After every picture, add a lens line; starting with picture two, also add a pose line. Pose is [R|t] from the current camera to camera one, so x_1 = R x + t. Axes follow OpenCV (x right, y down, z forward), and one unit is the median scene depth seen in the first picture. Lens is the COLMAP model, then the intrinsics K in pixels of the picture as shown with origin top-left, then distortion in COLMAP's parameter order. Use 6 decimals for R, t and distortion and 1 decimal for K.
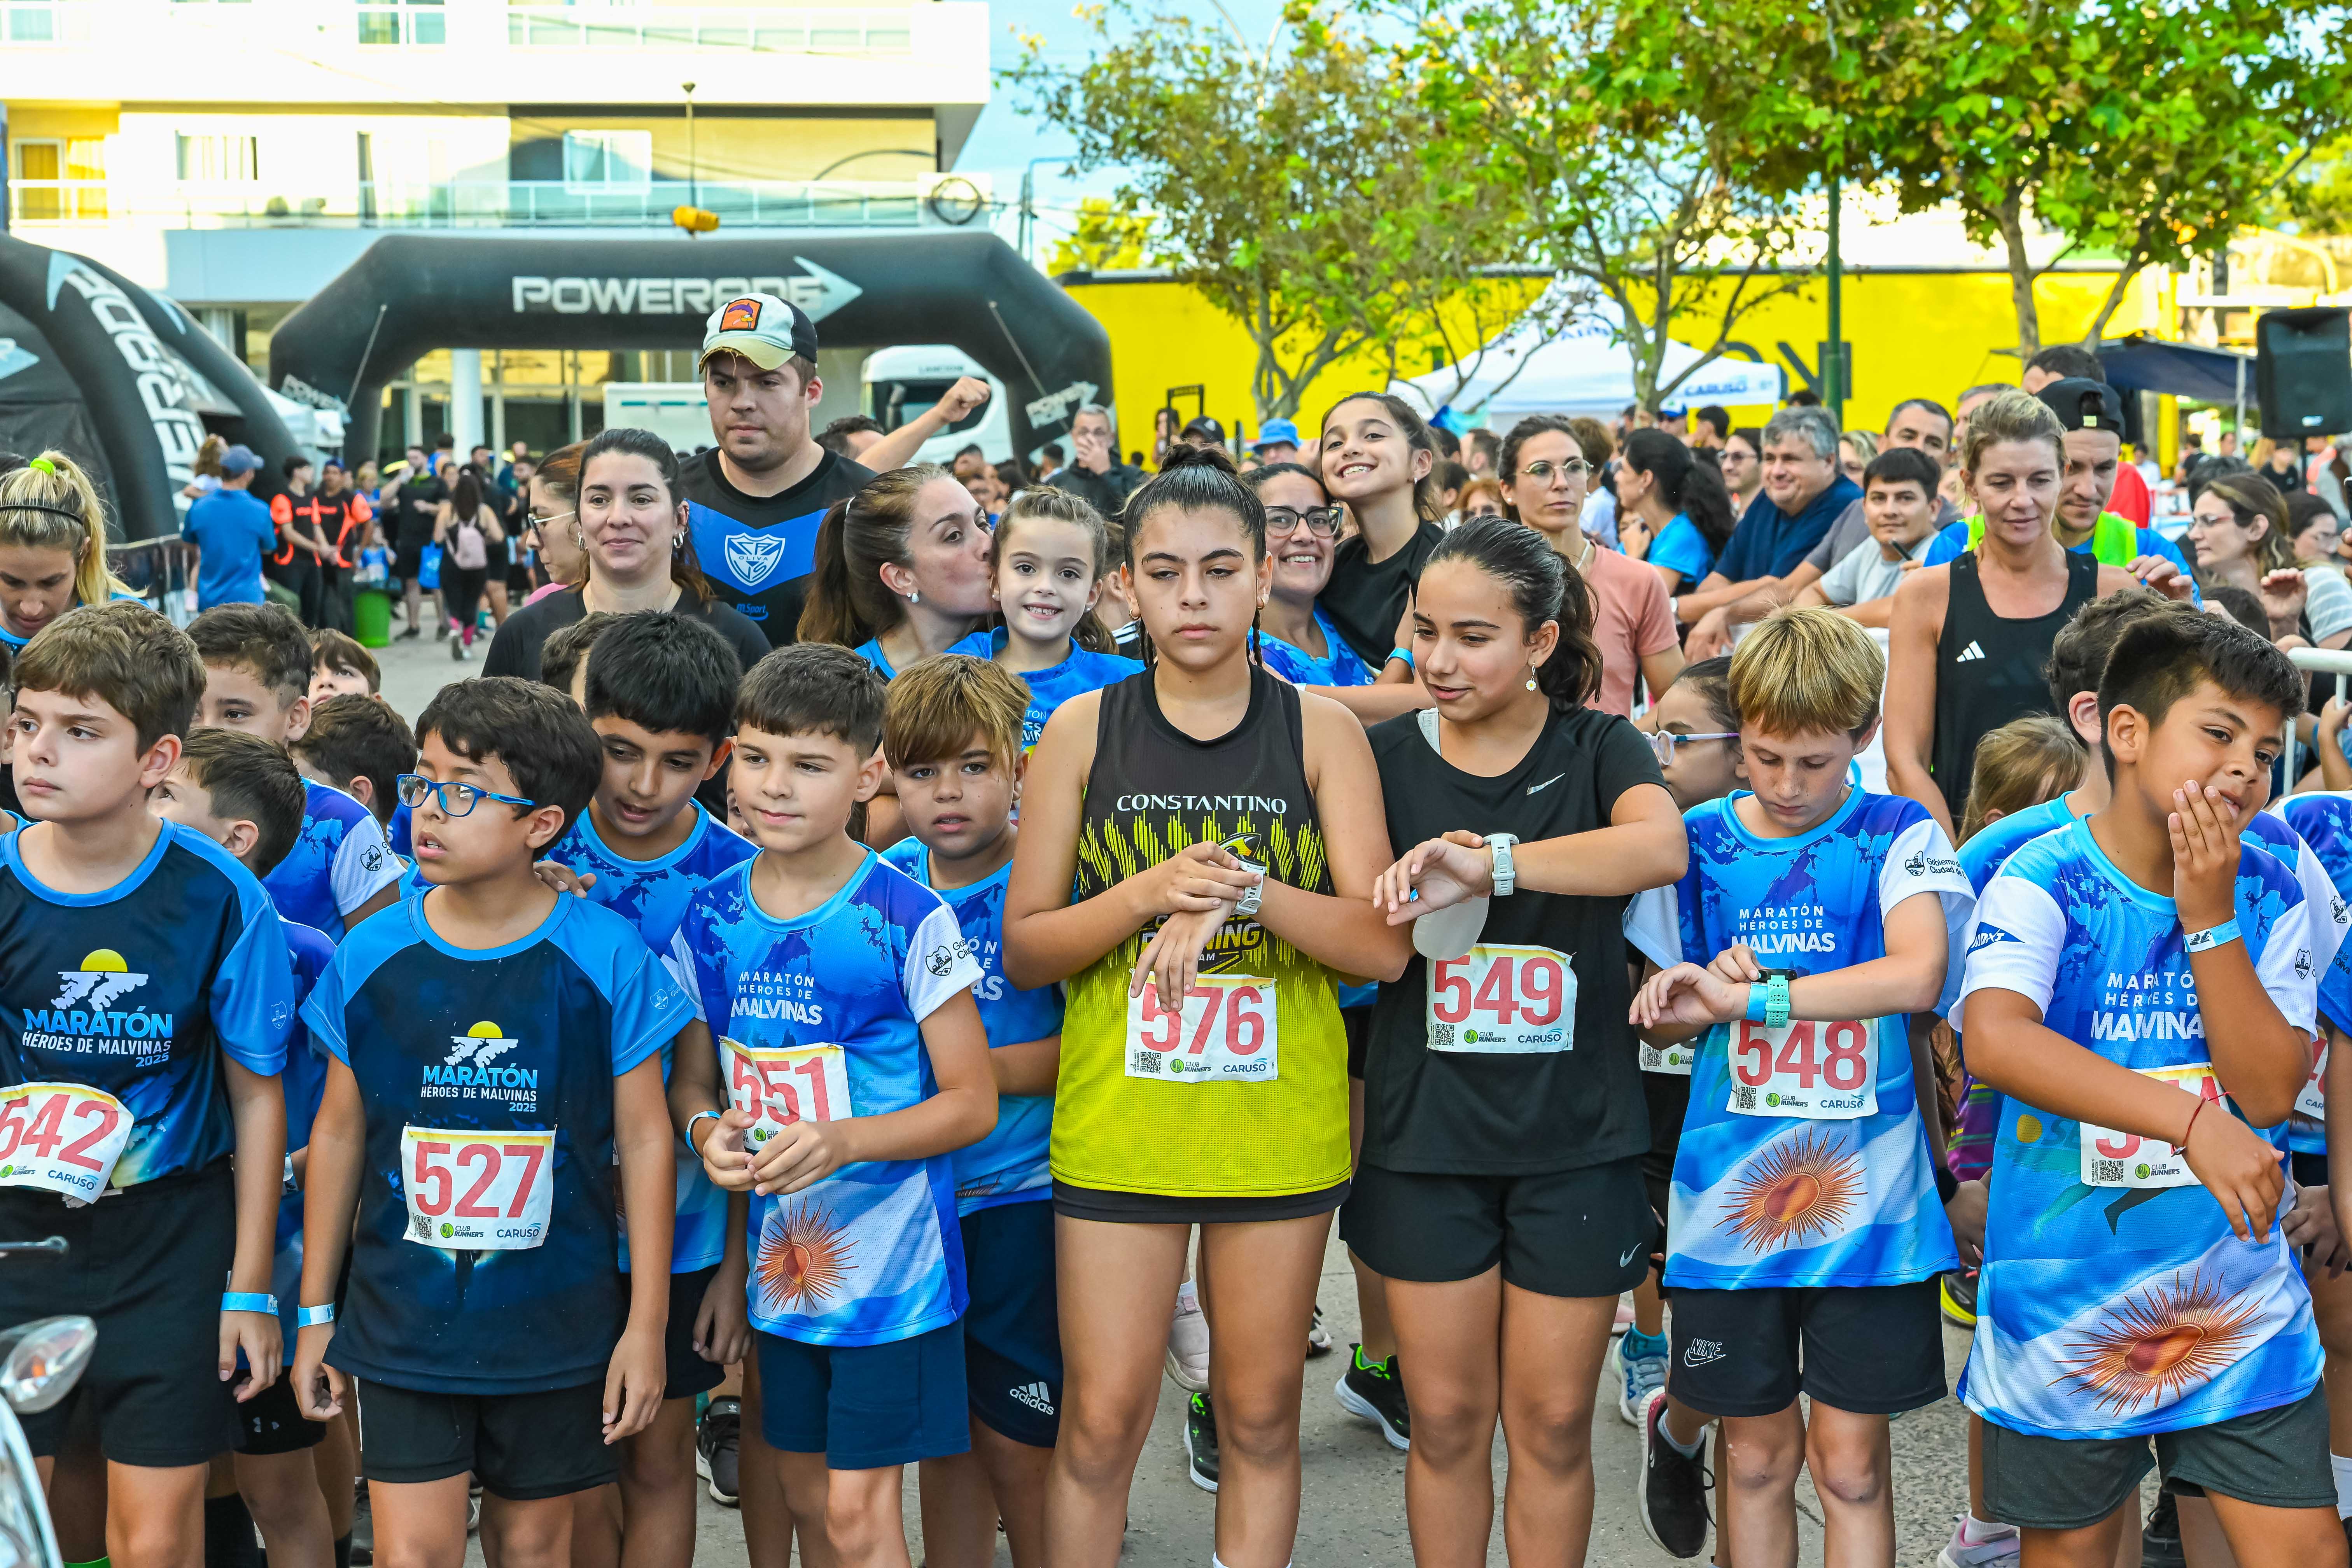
lens RADIAL K [[3409.8, 0, 1176.0], [0, 3409.8, 784.0], [0, 0, 1]] dist [0.010431, -0.045093]
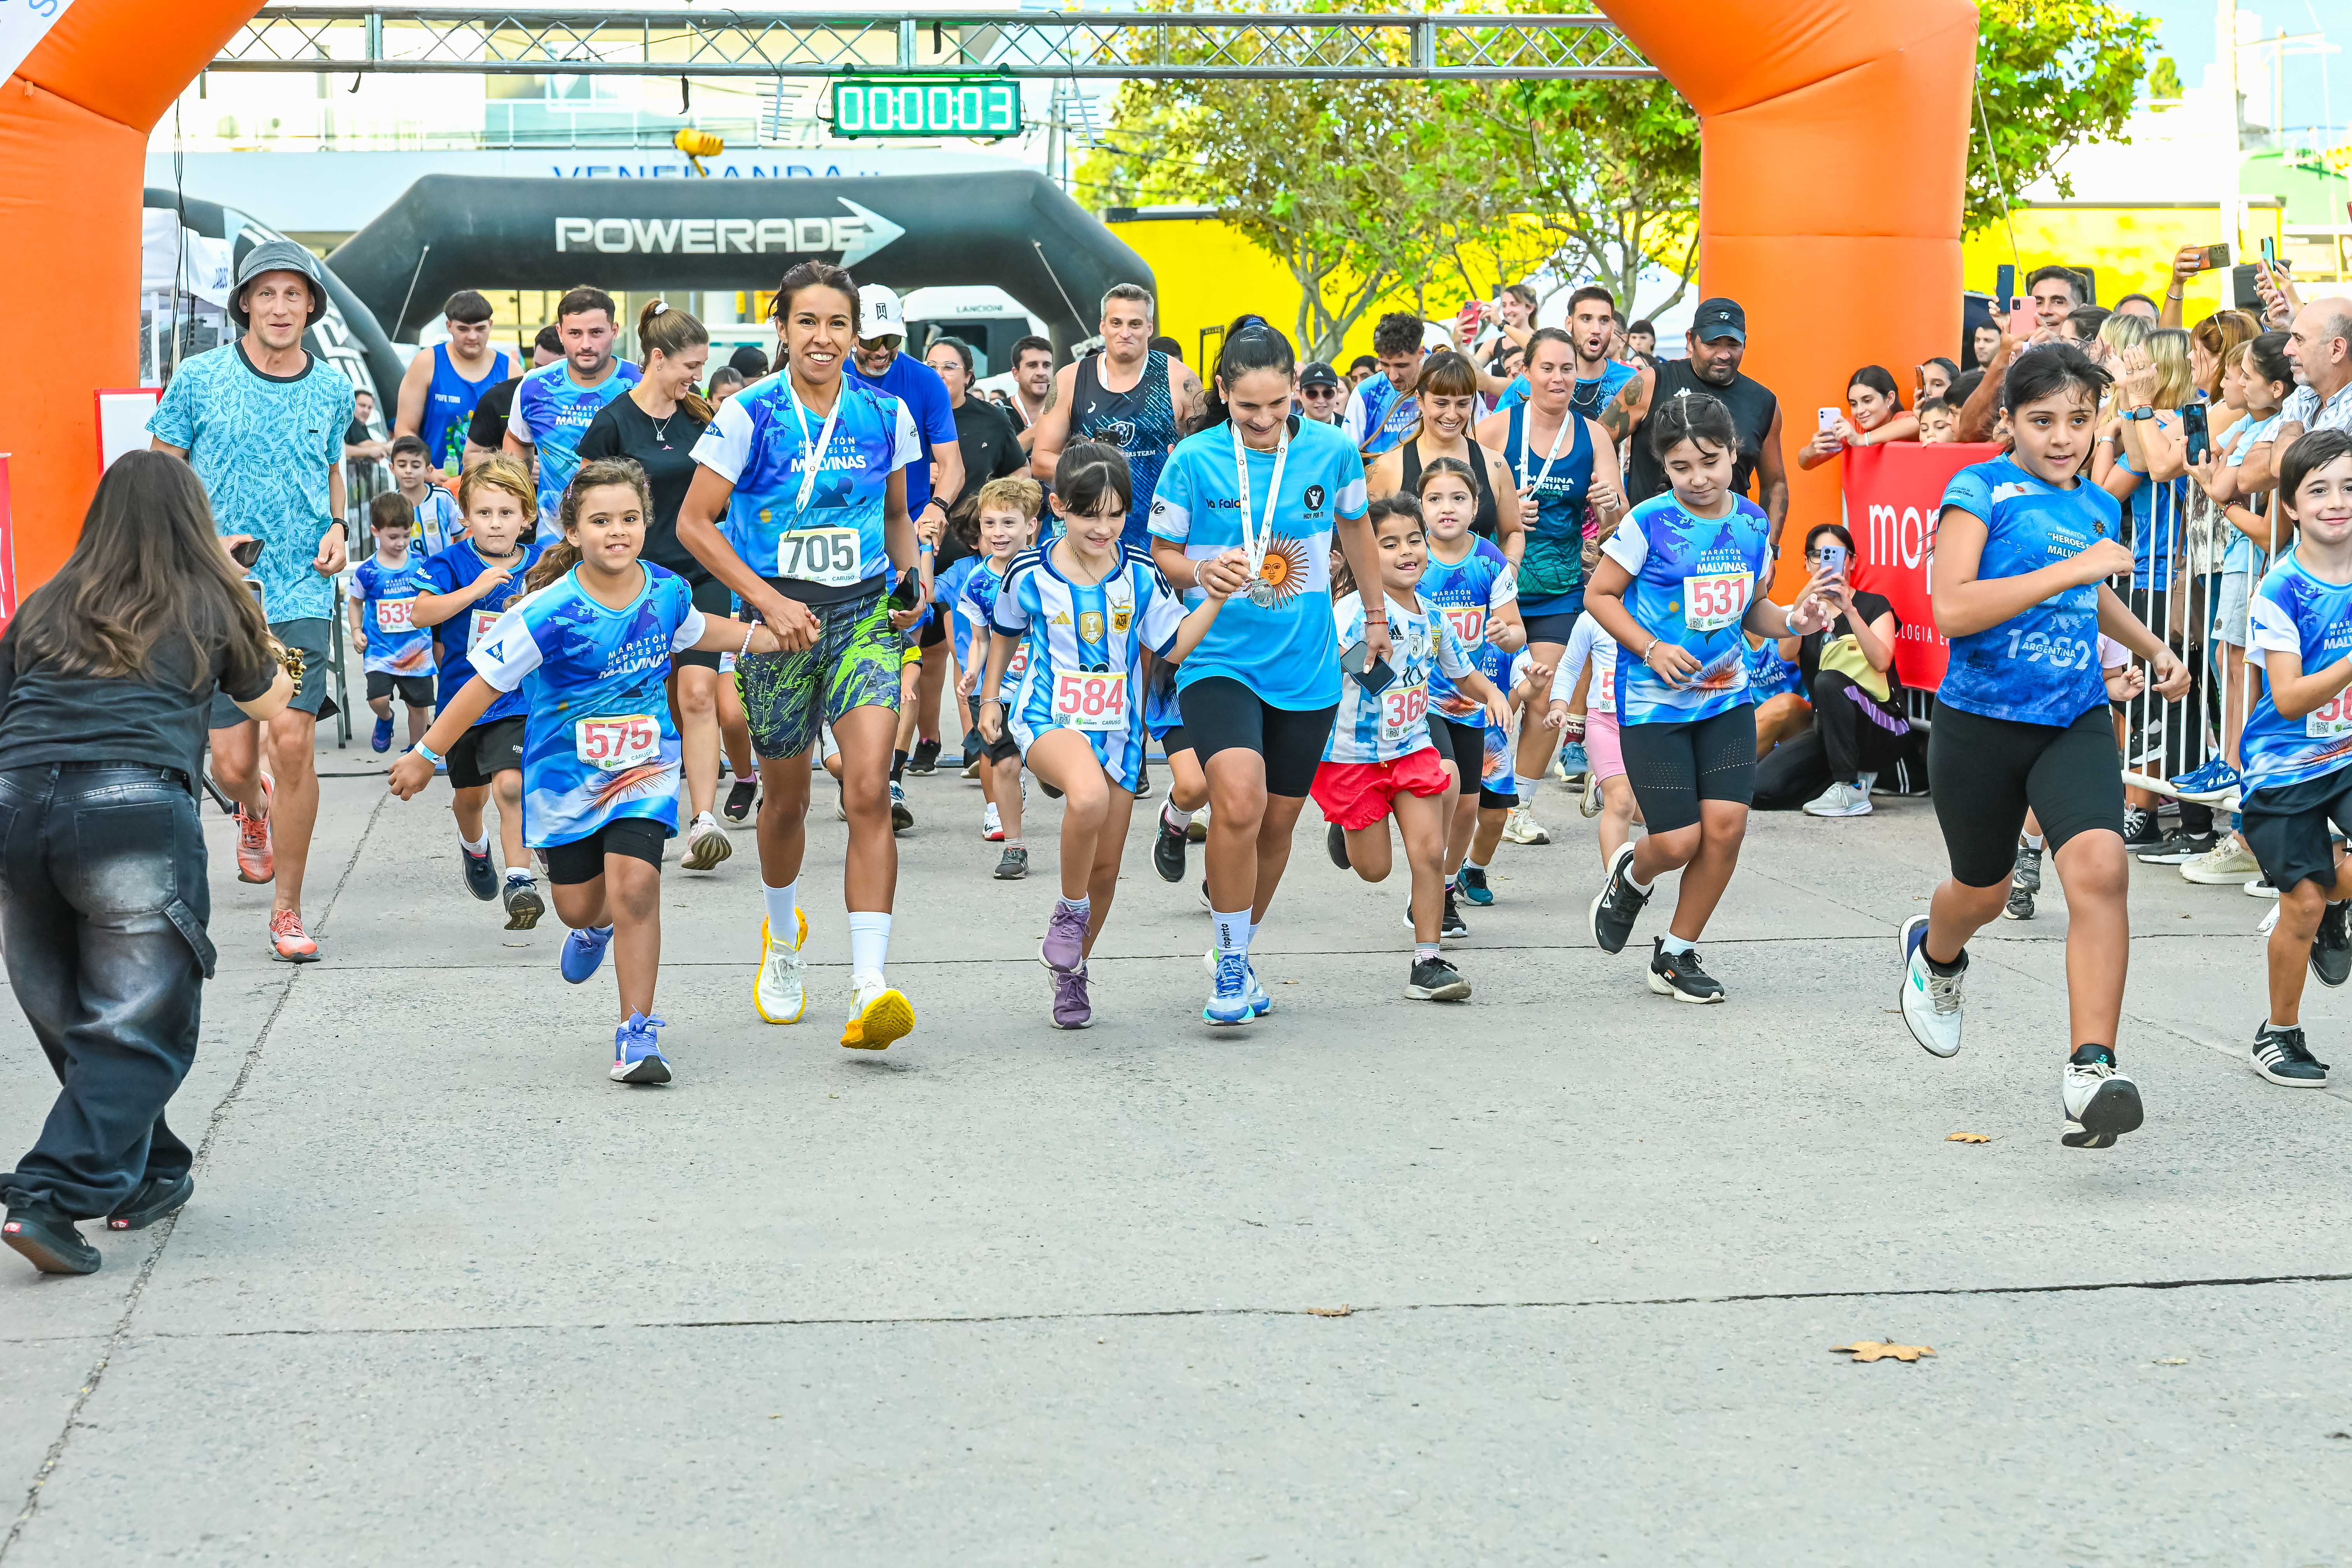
lens RADIAL K [[4671.6, 0, 1176.0], [0, 4671.6, 784.0], [0, 0, 1]] dist [-0.016324, 0.079542]
pose [[0.999880, 0.001271, -0.015418, 0.012847], [-0.001552, 0.999833, -0.018224, 0.067193], [0.015392, 0.018245, 0.999715, -0.580171]]
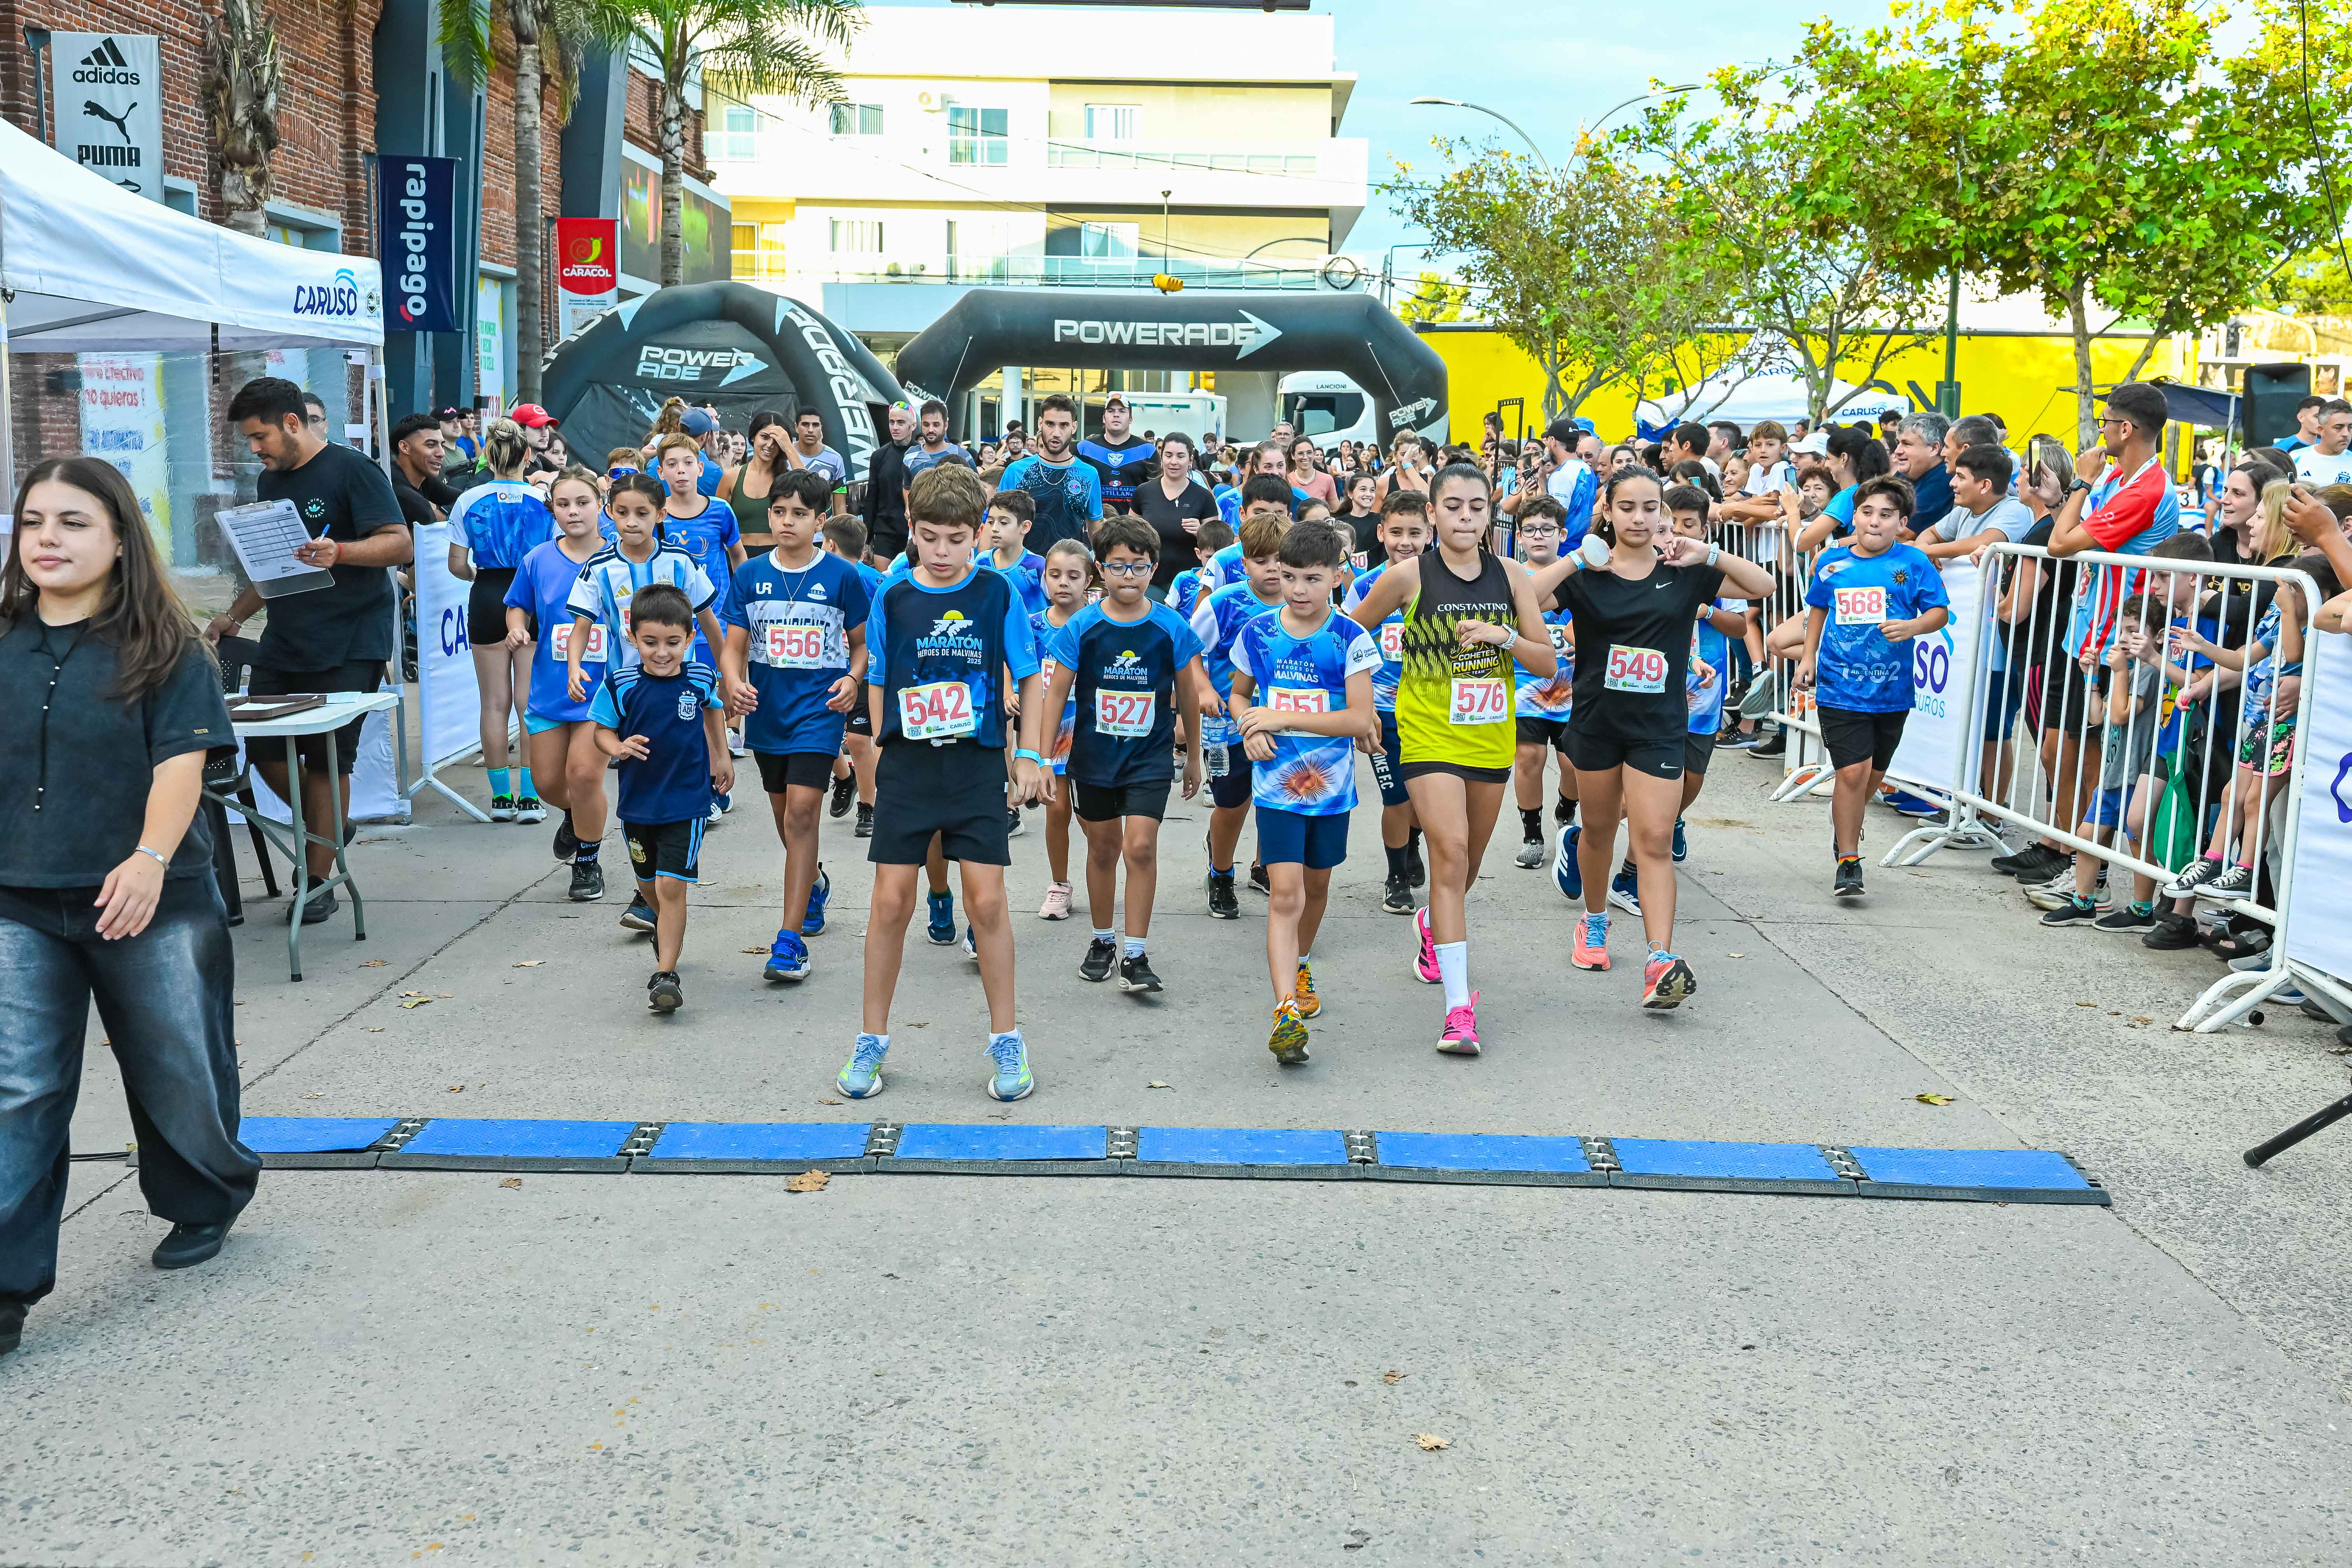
lens RADIAL K [[2311.7, 0, 1176.0], [0, 2311.7, 784.0], [0, 0, 1]] dist [0.006489, -0.015081]
pose [[0.991599, 0.043768, -0.121716, -0.009424], [-0.037818, 0.997994, 0.050779, 0.006645], [0.123694, -0.045750, 0.991265, -0.042977]]
